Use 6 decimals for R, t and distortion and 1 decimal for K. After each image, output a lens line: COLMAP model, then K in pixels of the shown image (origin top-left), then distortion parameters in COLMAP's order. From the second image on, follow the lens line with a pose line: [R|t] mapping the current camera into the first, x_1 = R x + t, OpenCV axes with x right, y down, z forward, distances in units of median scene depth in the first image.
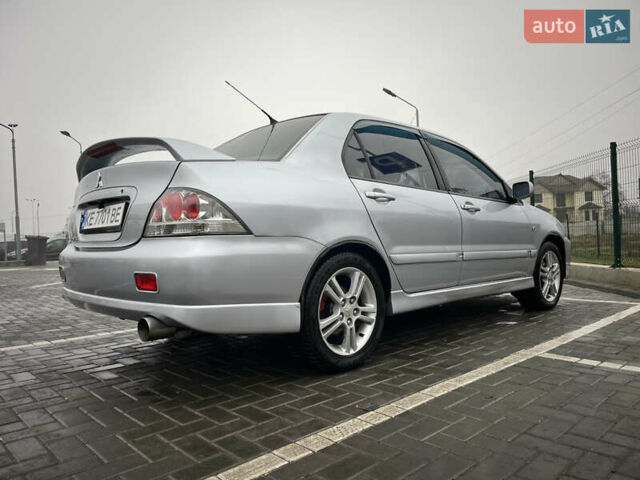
lens RADIAL K [[477.7, 0, 319.2], [0, 477.7, 240.6], [0, 0, 1]] dist [0.077932, -0.101866]
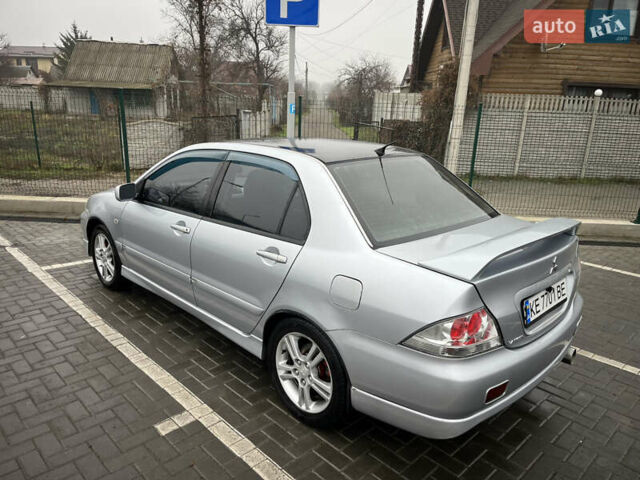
lens RADIAL K [[478.2, 0, 314.2], [0, 478.2, 241.8], [0, 0, 1]] dist [0.081638, -0.103308]
pose [[-0.006079, -0.247499, 0.968869, -1.338334], [-0.033269, 0.968401, 0.247171, -0.382212], [-0.999428, -0.030730, -0.014120, 1.437240]]
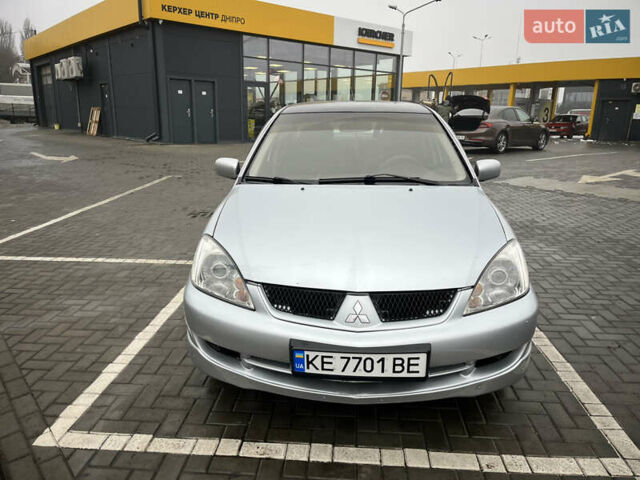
lens RADIAL K [[477.7, 0, 319.2], [0, 477.7, 240.6], [0, 0, 1]] dist [0.077932, -0.101866]
pose [[-0.739024, 0.200555, -0.643134, 1.338683], [0.013691, 0.958933, 0.283301, -0.334593], [0.673540, 0.200561, -0.711420, 2.651102]]
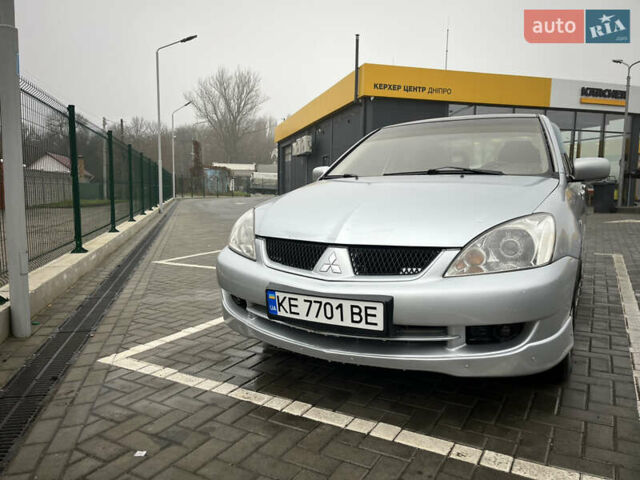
lens RADIAL K [[478.9, 0, 320.9], [0, 478.9, 239.1], [0, 0, 1]] dist [0.077055, -0.104221]
pose [[-0.957686, 0.062341, -0.280982, 1.053908], [0.029445, 0.992360, 0.119815, -0.136297], [0.286305, 0.106471, -0.952205, 2.898788]]
